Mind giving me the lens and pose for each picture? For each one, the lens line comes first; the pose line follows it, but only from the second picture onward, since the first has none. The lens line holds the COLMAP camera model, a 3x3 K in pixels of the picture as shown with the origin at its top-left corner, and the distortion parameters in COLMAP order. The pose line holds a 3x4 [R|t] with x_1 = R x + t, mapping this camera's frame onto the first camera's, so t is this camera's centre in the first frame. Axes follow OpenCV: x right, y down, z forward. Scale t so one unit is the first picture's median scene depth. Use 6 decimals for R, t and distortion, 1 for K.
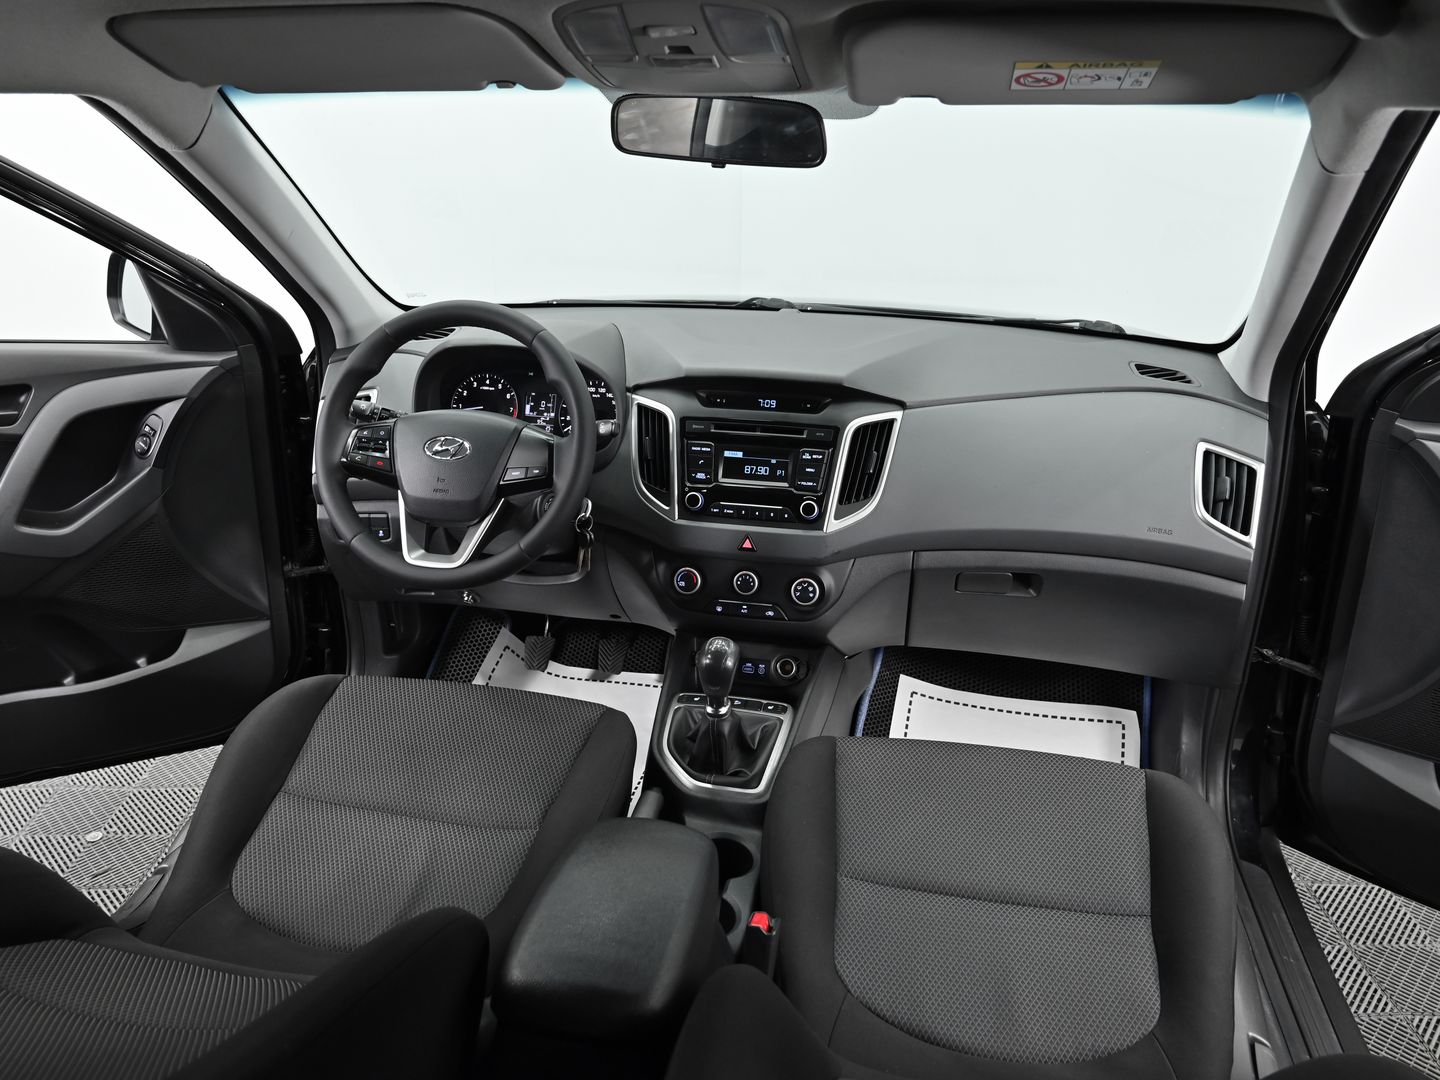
lens RADIAL K [[1082.4, 0, 716.1], [0, 1082.4, 542.5], [0, 0, 1]] dist [-0.017066, 0.001258]
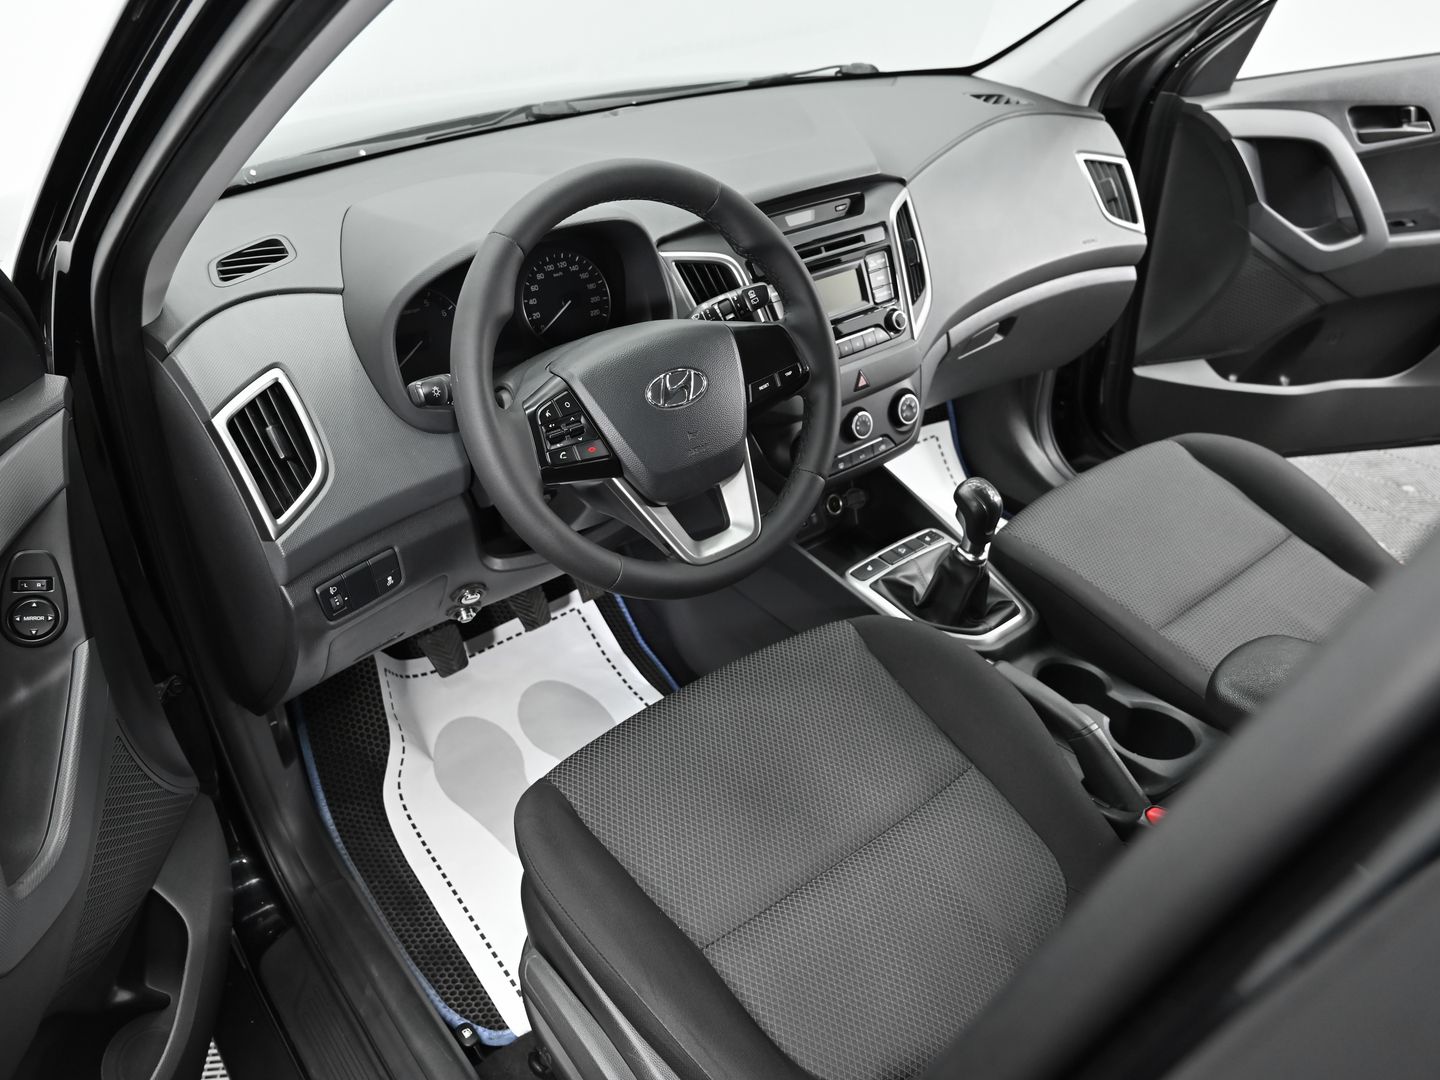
lens RADIAL K [[1082.4, 0, 709.5], [0, 1082.4, 527.7], [0, 0, 1]] dist [-0.017066, 0.001258]
pose [[0.645083, -0.428163, 0.632886, -0.639636], [0.307436, 0.903699, 0.298013, -0.185763], [-0.699536, 0.002329, 0.714593, 0.461671]]
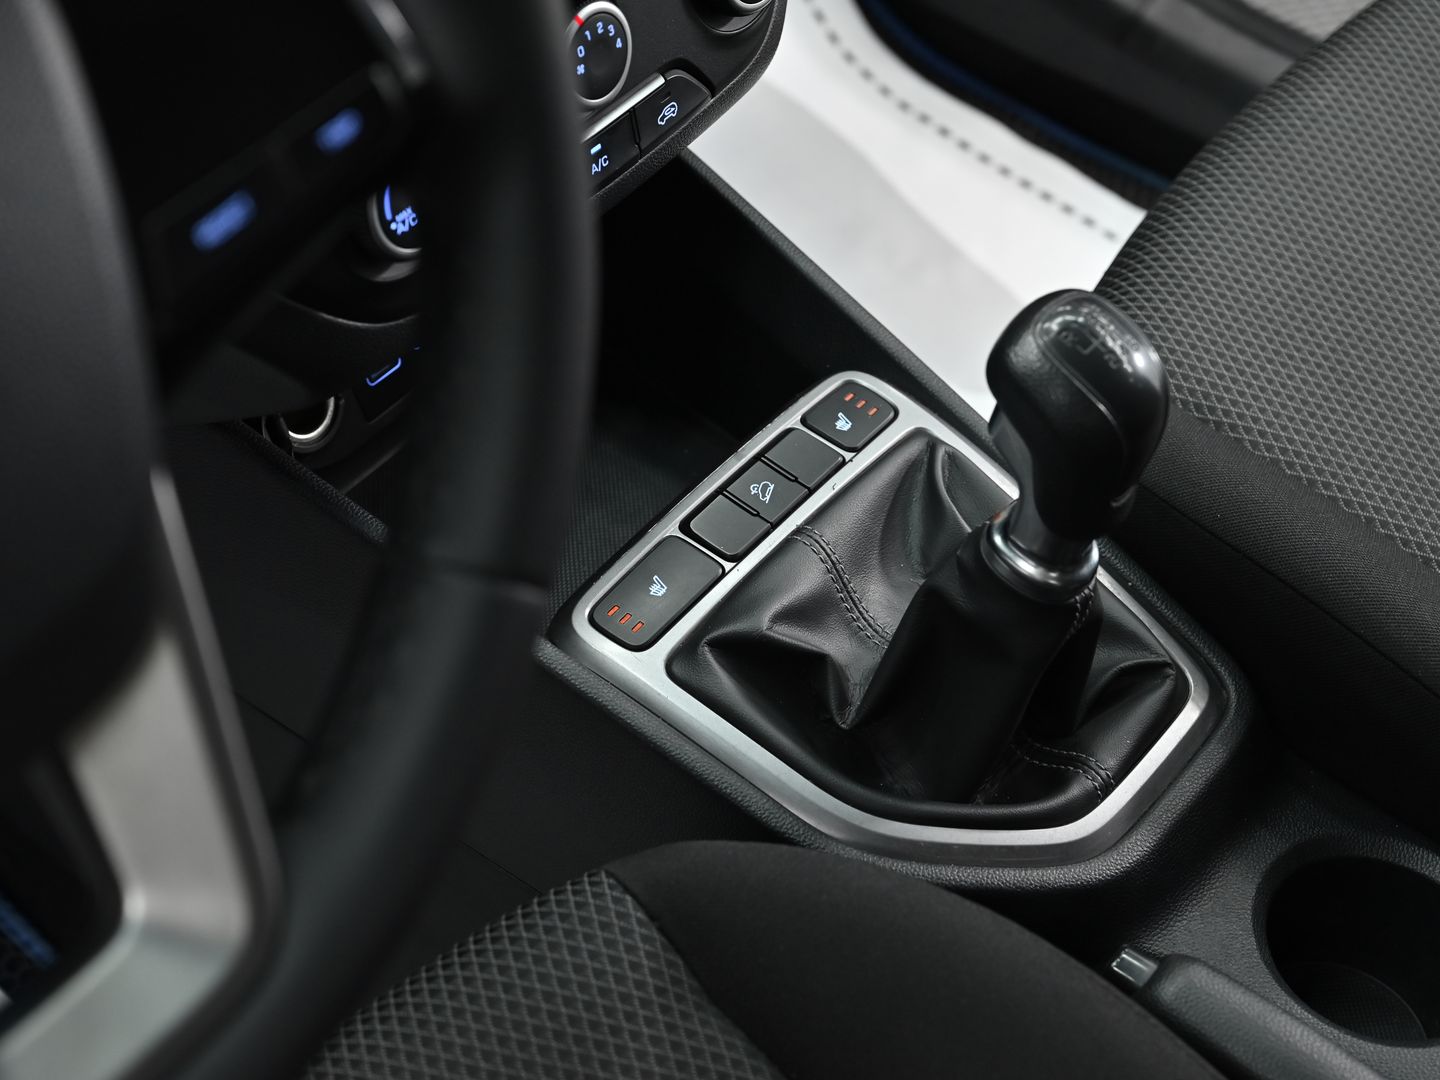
lens RADIAL K [[2639.7, 0, 720.0], [0, 2639.7, 549.4], [0, 0, 1]] dist [-0.026058, 0.000000]
pose [[0.444410, -0.644774, 0.621906, -0.362782], [0.274618, 0.758860, 0.590522, -0.197664], [-0.852693, -0.091647, 0.514311, 0.689579]]
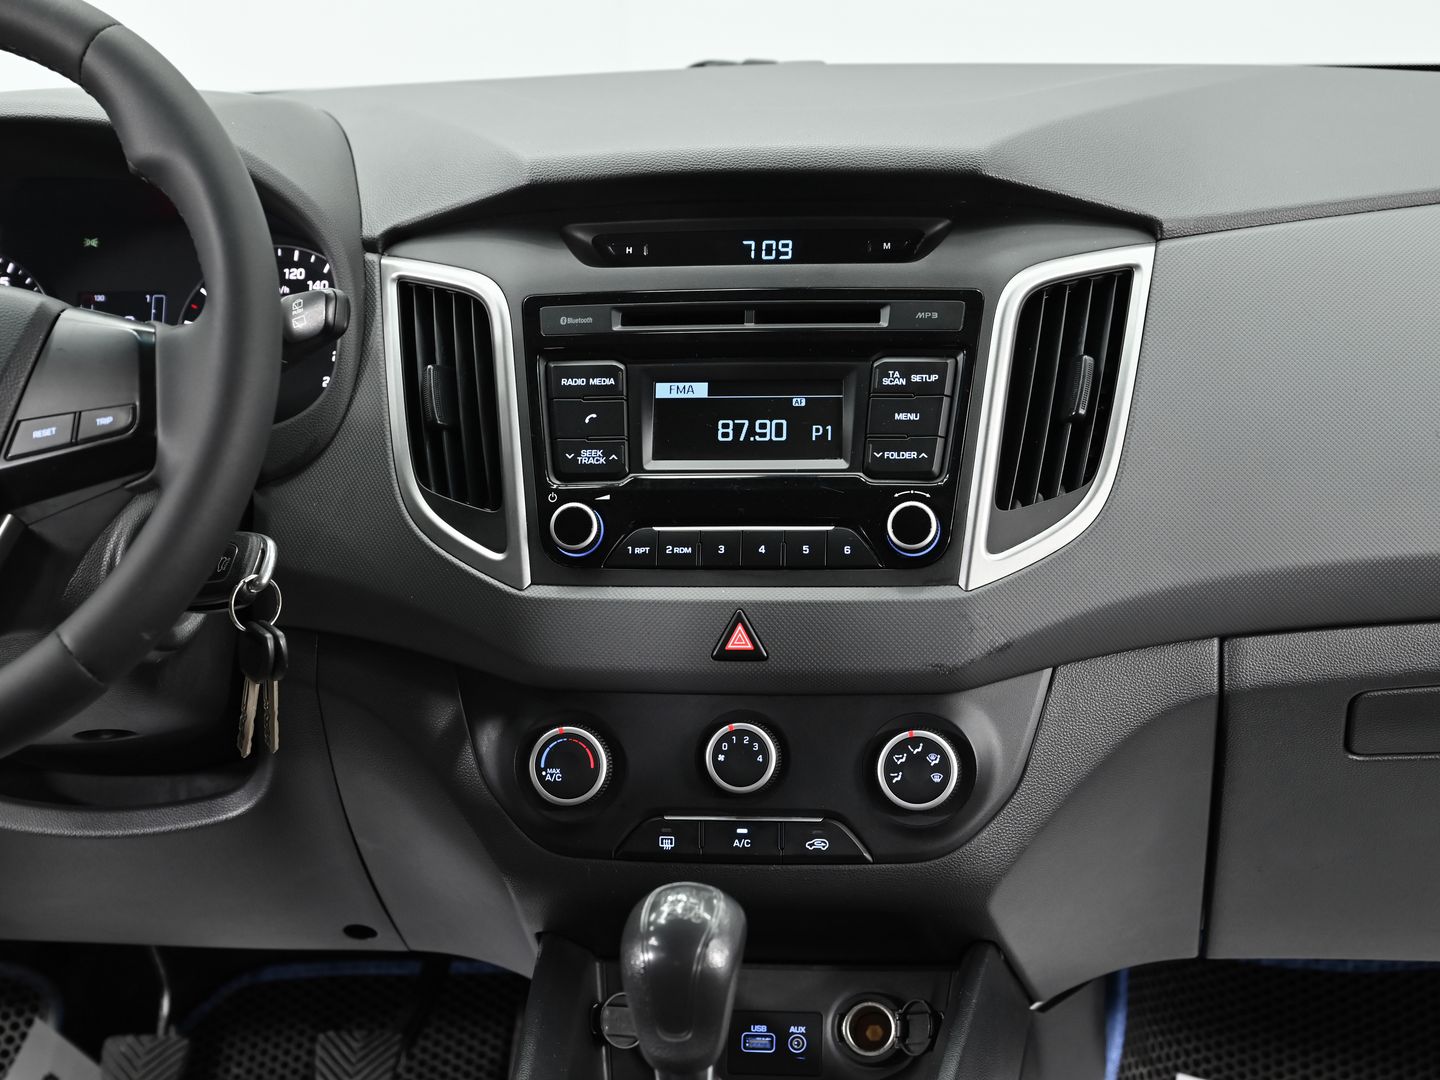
lens RADIAL K [[2639.7, 0, 713.4], [0, 2639.7, 548.4], [0, 0, 1]] dist [-0.026058, 0.000000]
pose [[0.997188, -0.054565, 0.051370, -0.020239], [0.061971, 0.985841, -0.155811, 0.101040], [-0.042141, 0.158556, 0.986450, 0.173801]]
